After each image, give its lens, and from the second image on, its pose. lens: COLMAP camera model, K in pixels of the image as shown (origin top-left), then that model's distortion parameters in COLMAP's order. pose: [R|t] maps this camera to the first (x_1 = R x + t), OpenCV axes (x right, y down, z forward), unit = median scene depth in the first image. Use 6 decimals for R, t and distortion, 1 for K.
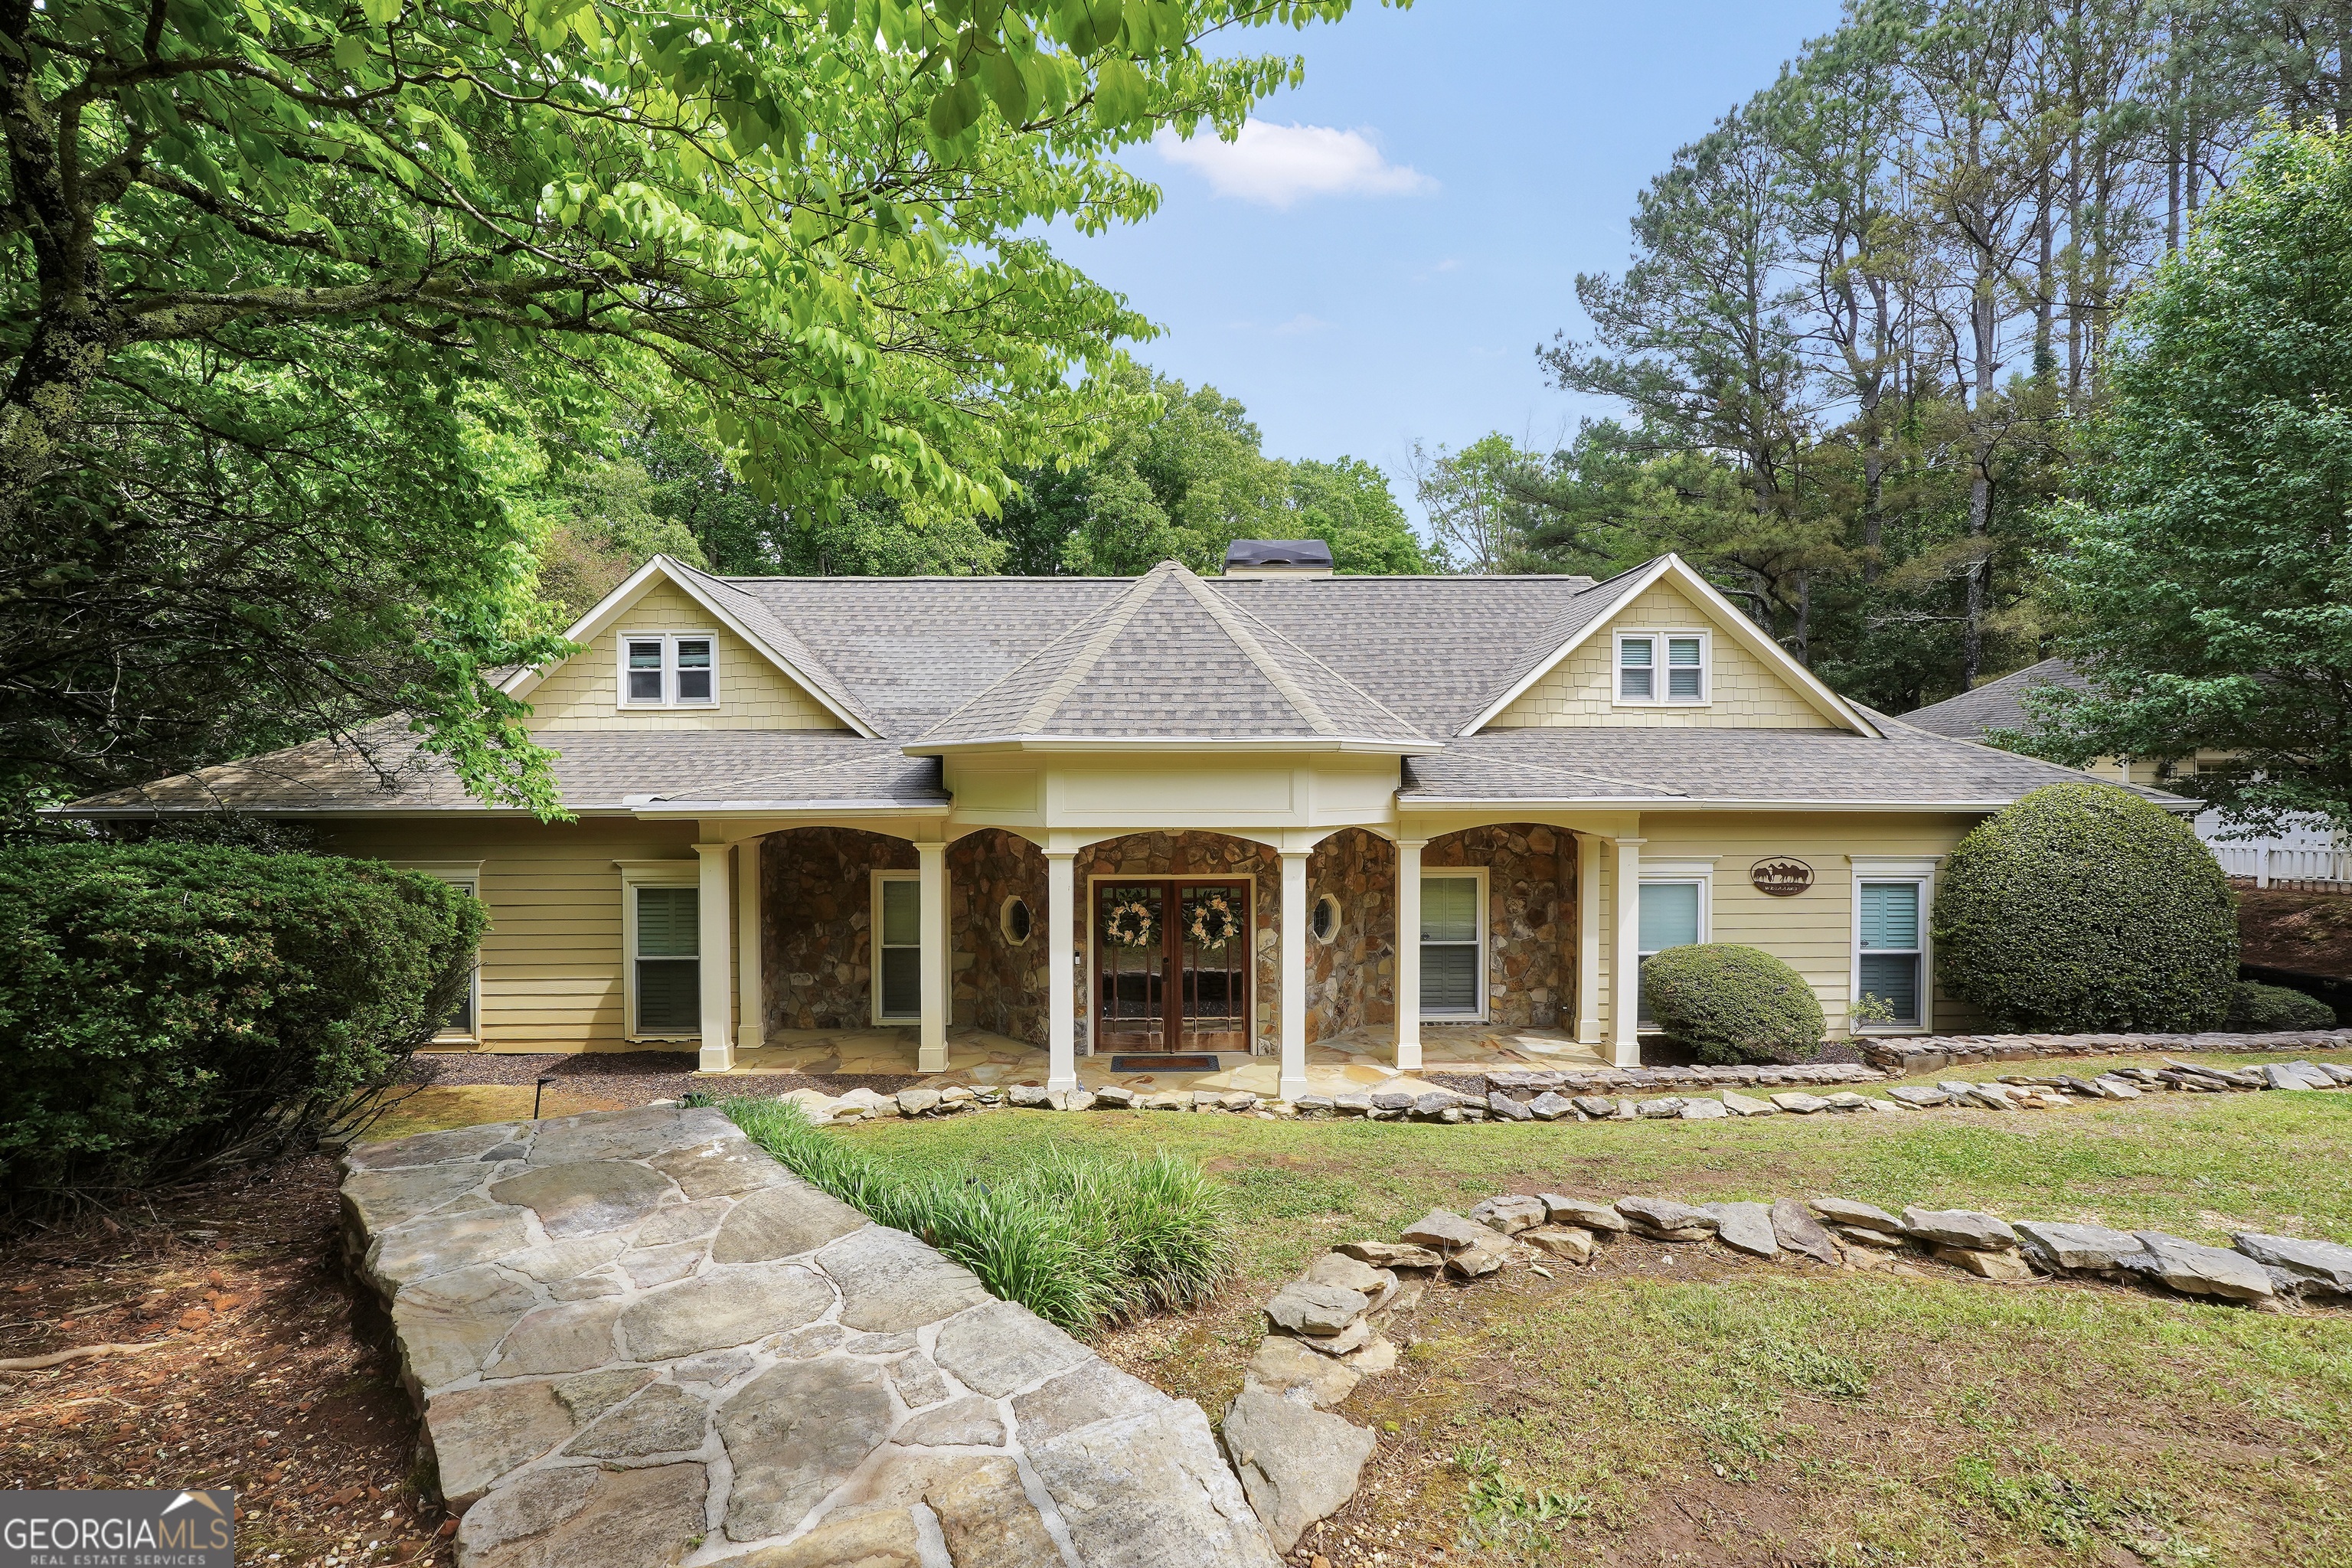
lens RADIAL K [[1010.3, 0, 1174.4], [0, 1010.3, 800.0], [0, 0, 1]] dist [-0.020093, 0.008098]
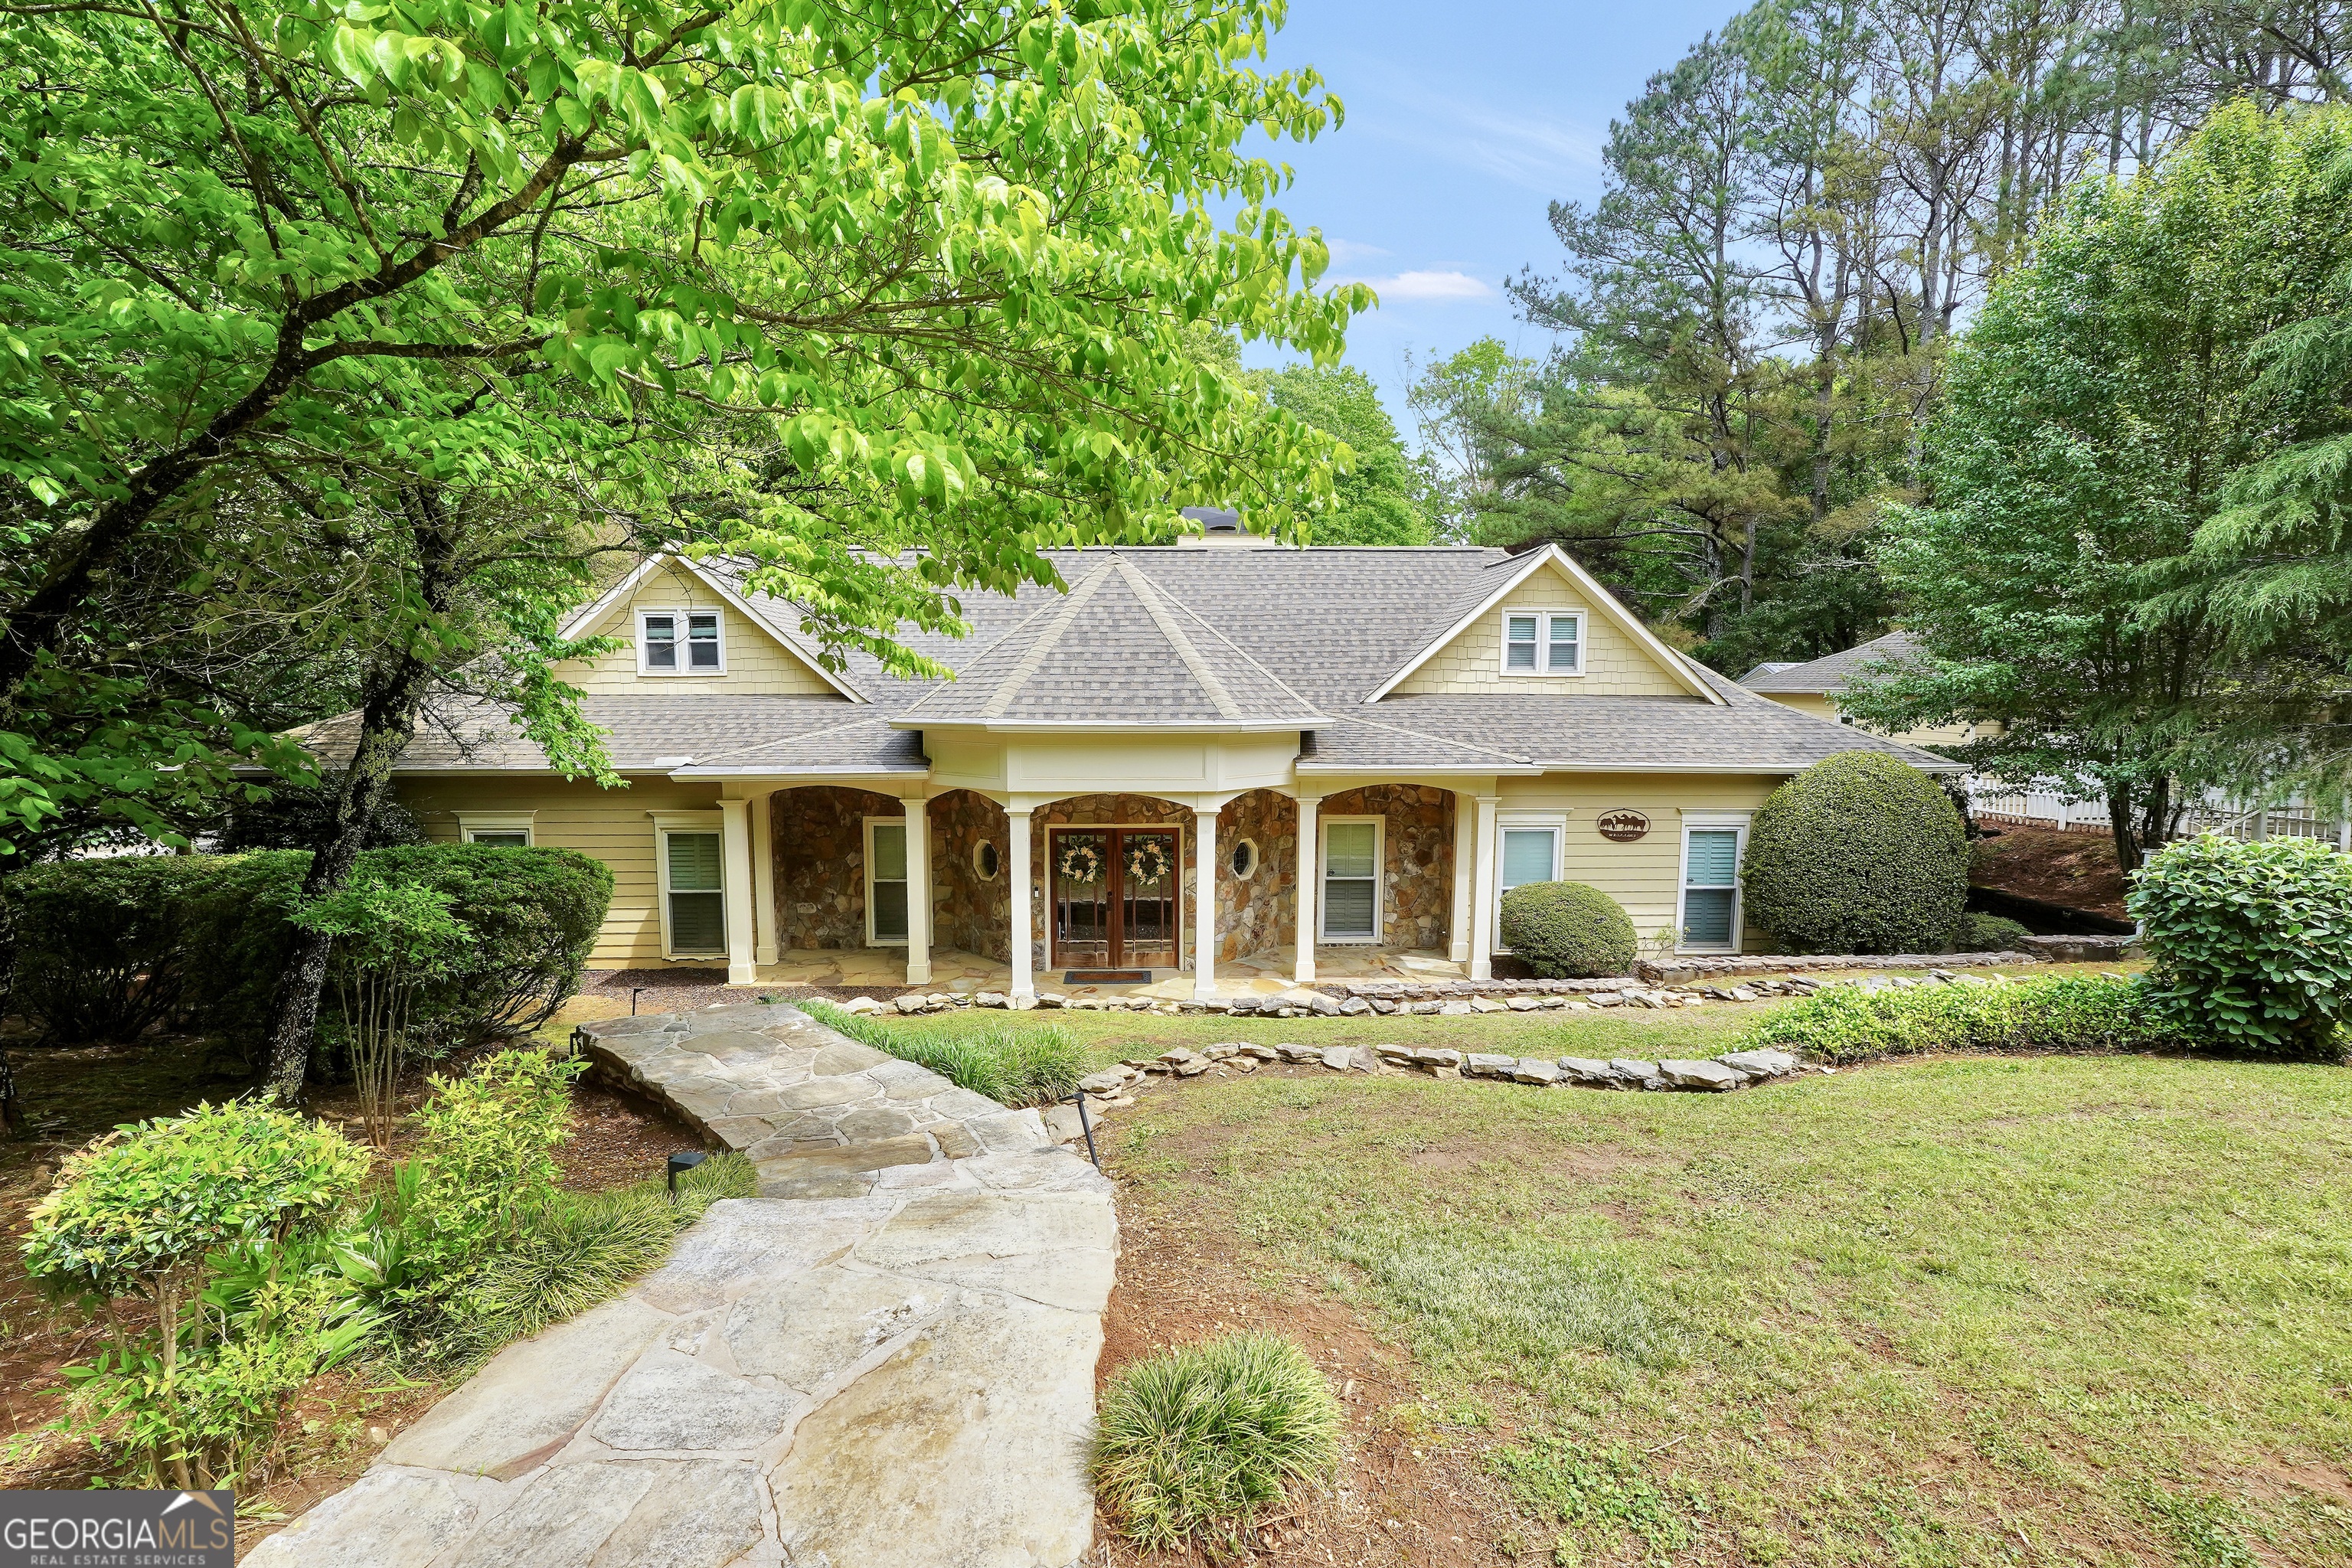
lens RADIAL K [[1020.3, 0, 1172.5], [0, 1020.3, 808.2], [0, 0, 1]] dist [-0.017668, 0.000299]
pose [[0.999857, 0.002564, 0.016724, 0.049545], [-0.004063, 0.995913, 0.090226, -0.058742], [-0.016424, -0.090281, 0.995781, -0.229009]]
